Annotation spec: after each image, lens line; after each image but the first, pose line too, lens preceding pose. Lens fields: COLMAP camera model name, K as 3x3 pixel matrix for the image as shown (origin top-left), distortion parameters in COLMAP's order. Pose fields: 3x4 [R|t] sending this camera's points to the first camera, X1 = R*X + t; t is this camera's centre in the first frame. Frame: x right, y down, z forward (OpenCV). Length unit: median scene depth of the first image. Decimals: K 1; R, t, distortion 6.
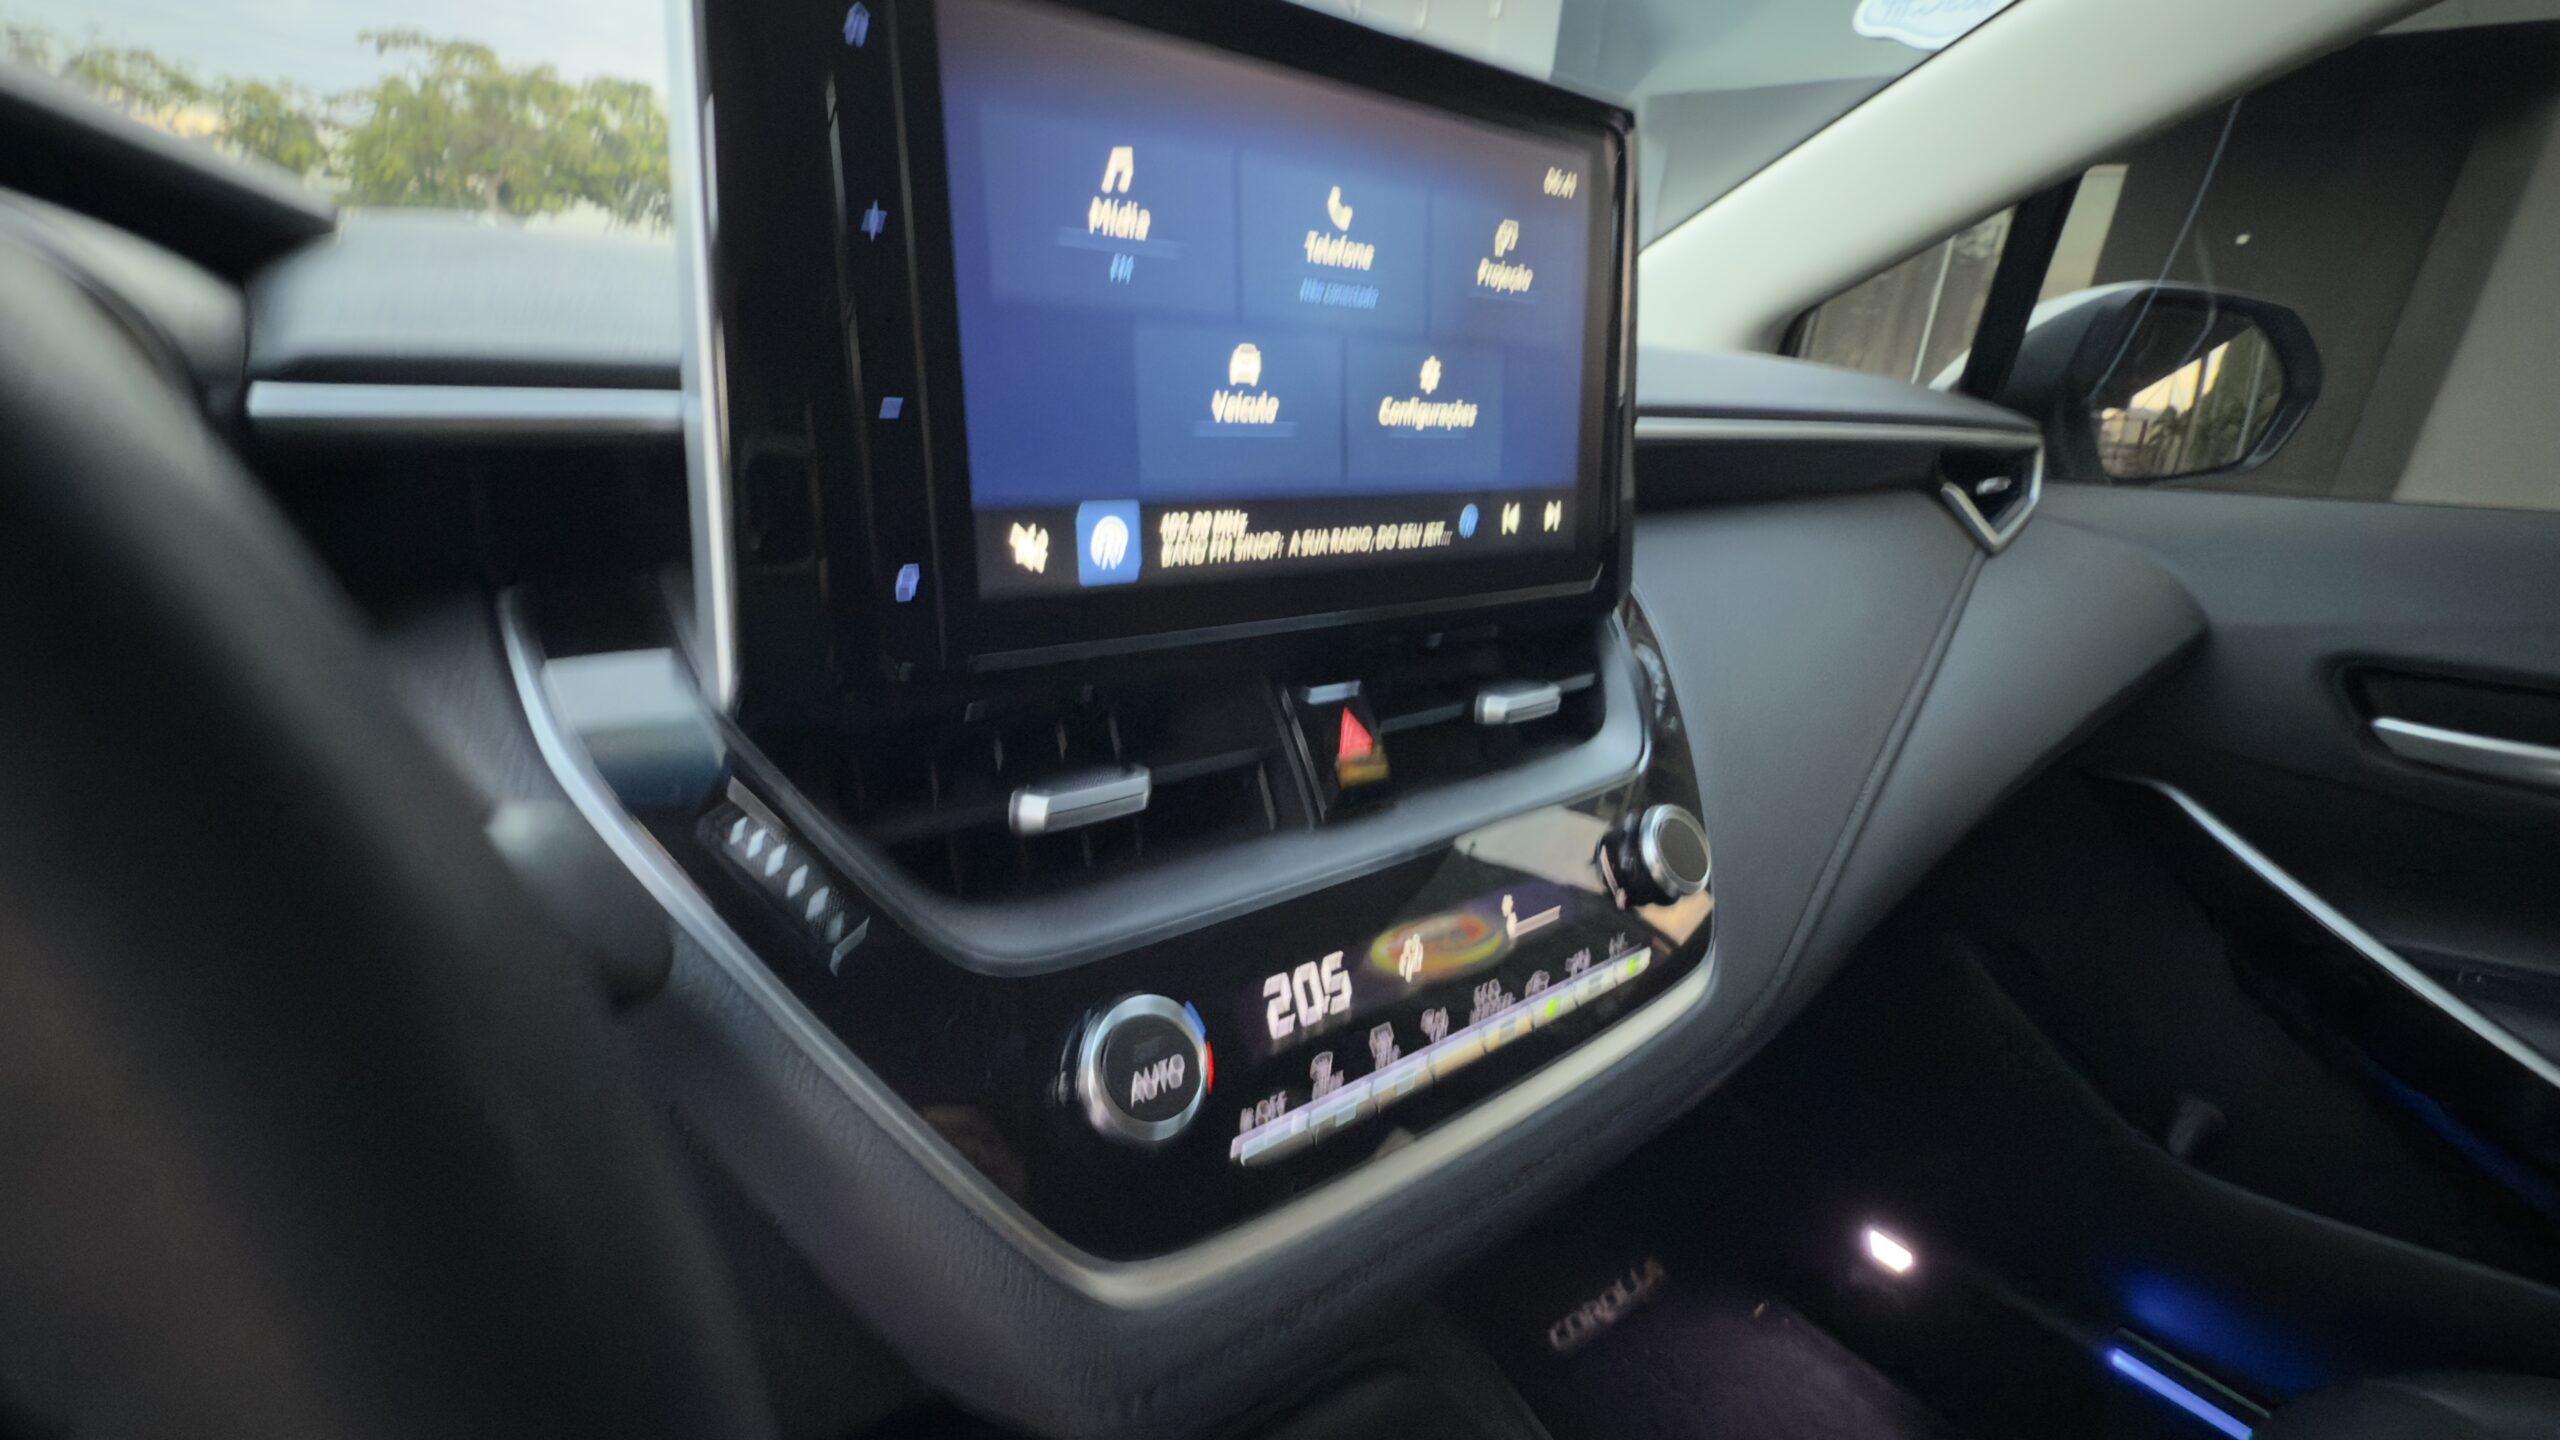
lens RADIAL K [[1120.3, 0, 1269.5], [0, 1120.3, 719.8], [0, 0, 1]] dist [-0.000889, 0.000064]
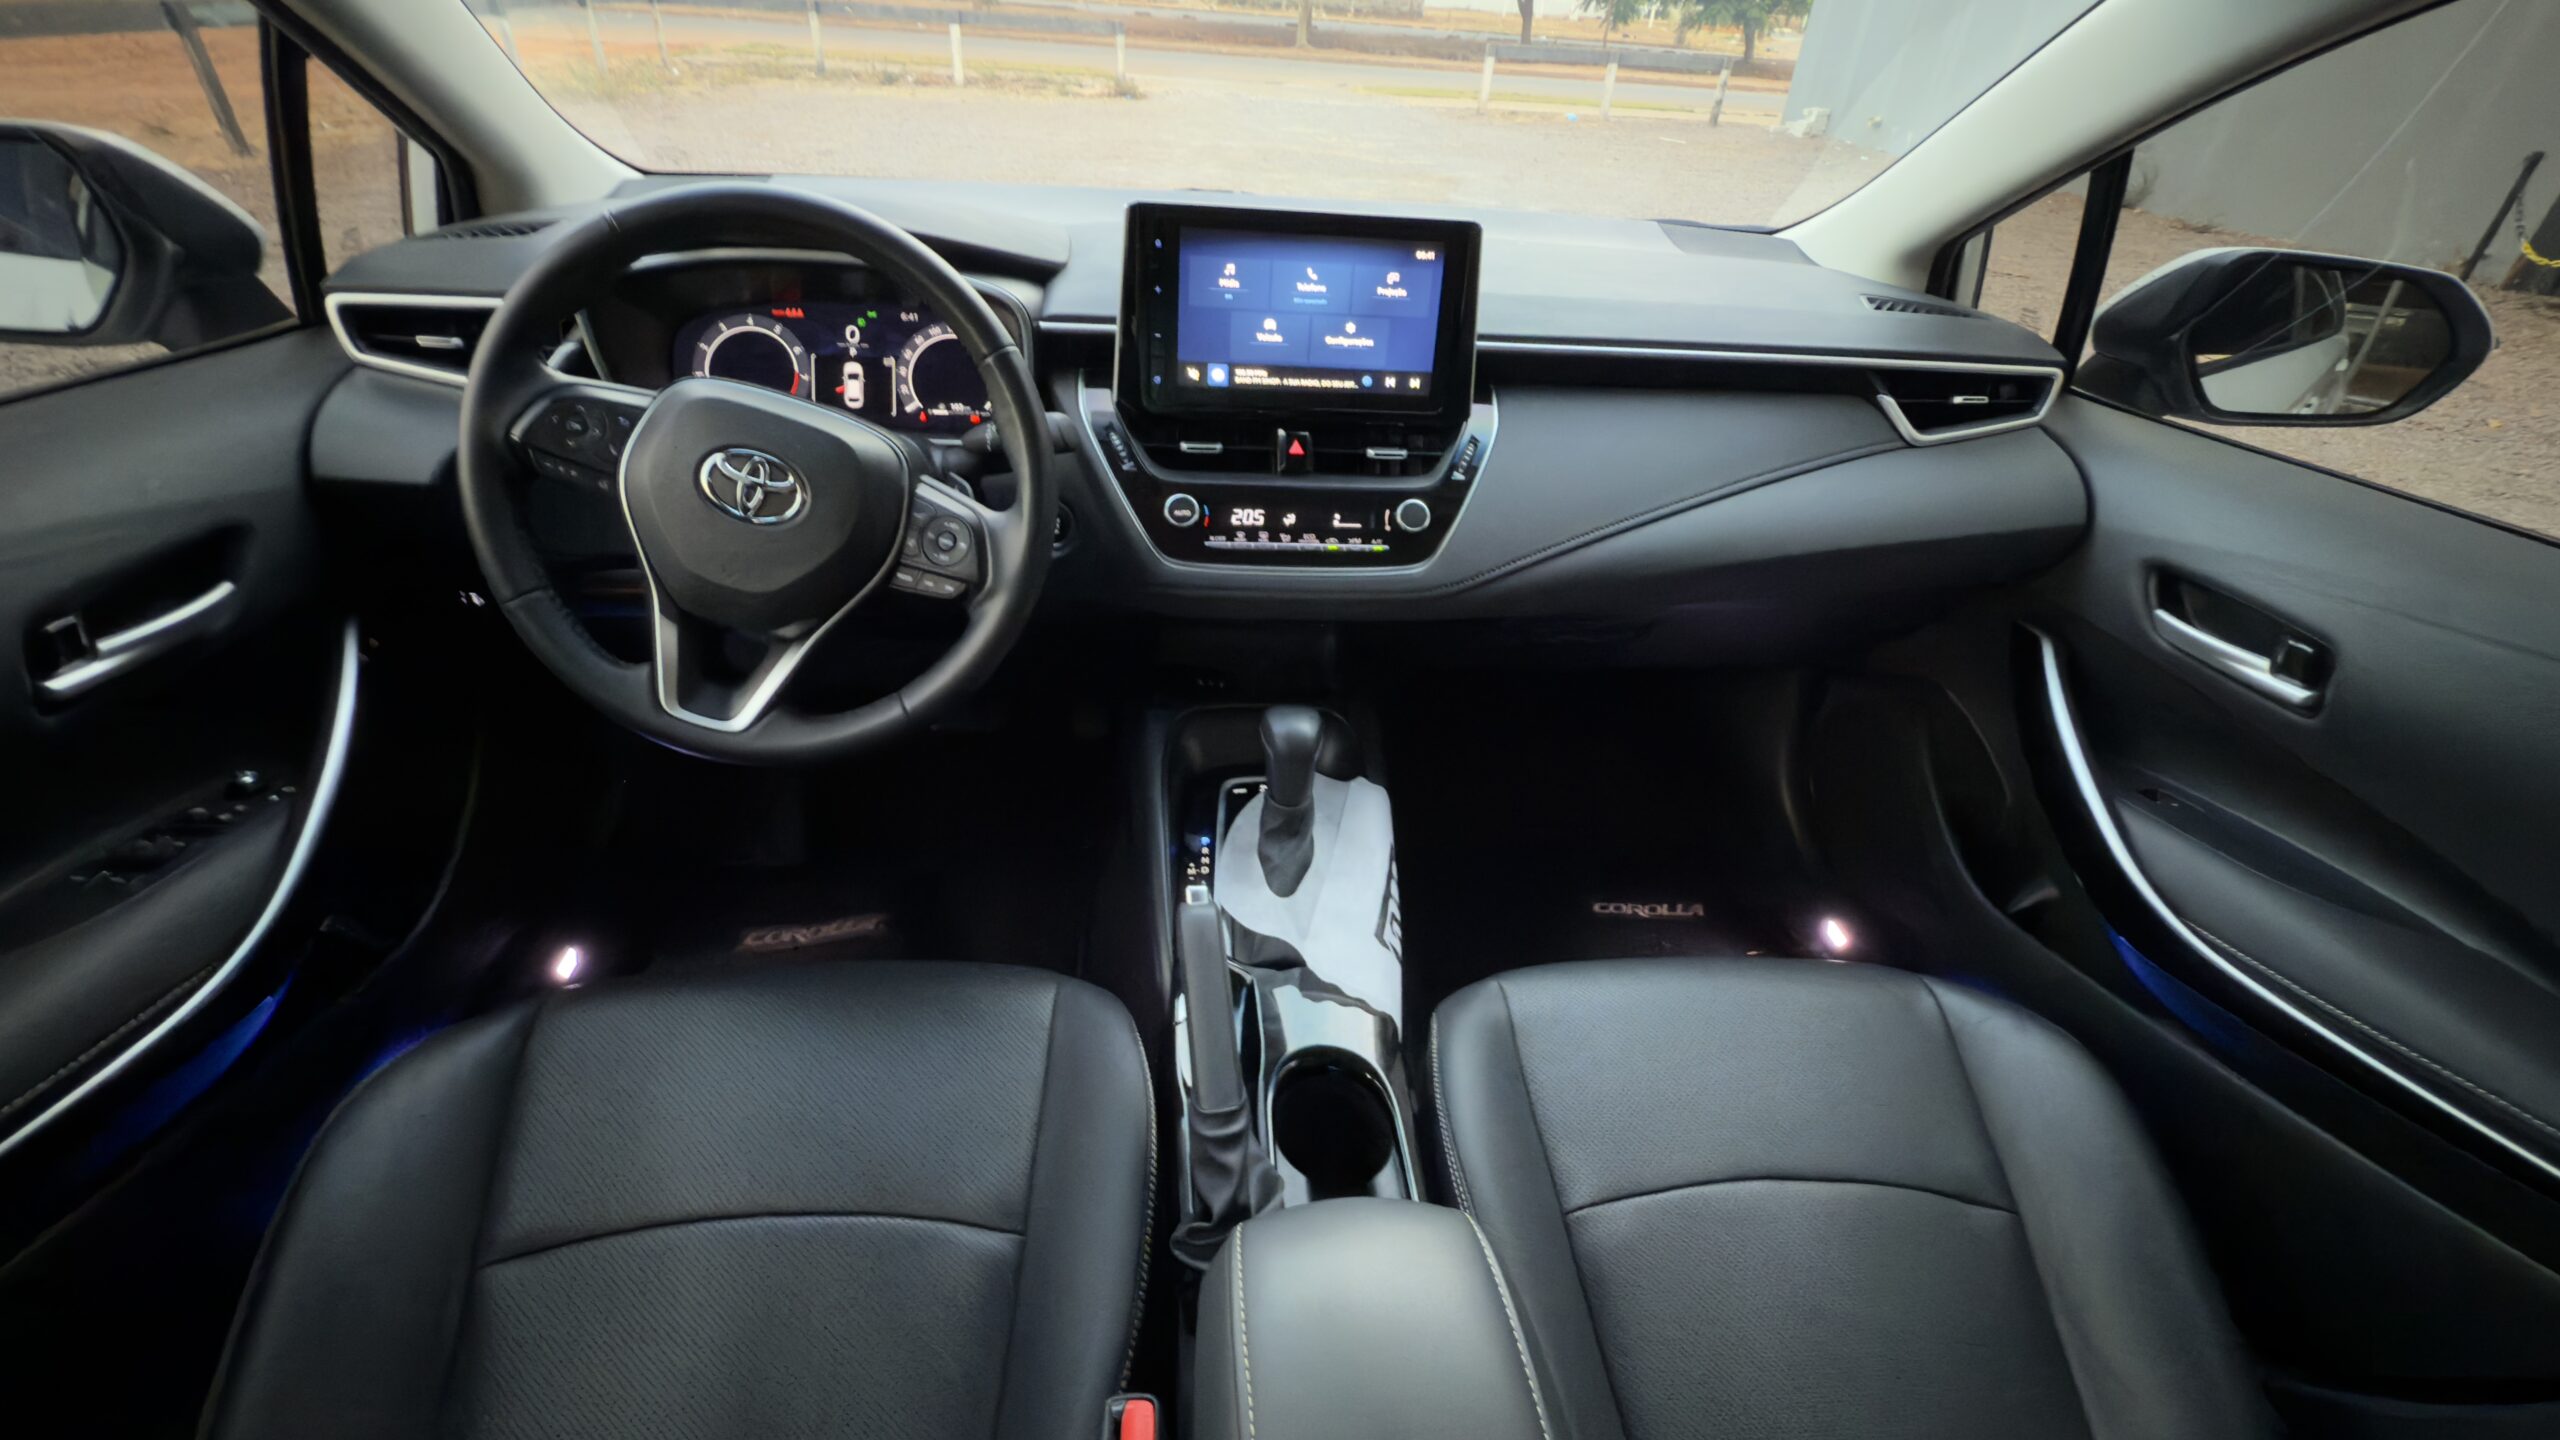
lens RADIAL K [[1120.3, 0, 1271.3], [0, 1120.3, 720.9], [0, 0, 1]] dist [-0.000889, 0.000064]
pose [[0.846079, 0.282333, -0.452148, 1.718212], [-0.184133, 0.950800, 0.249146, -0.028703], [0.500245, -0.127542, 0.856439, -1.875420]]
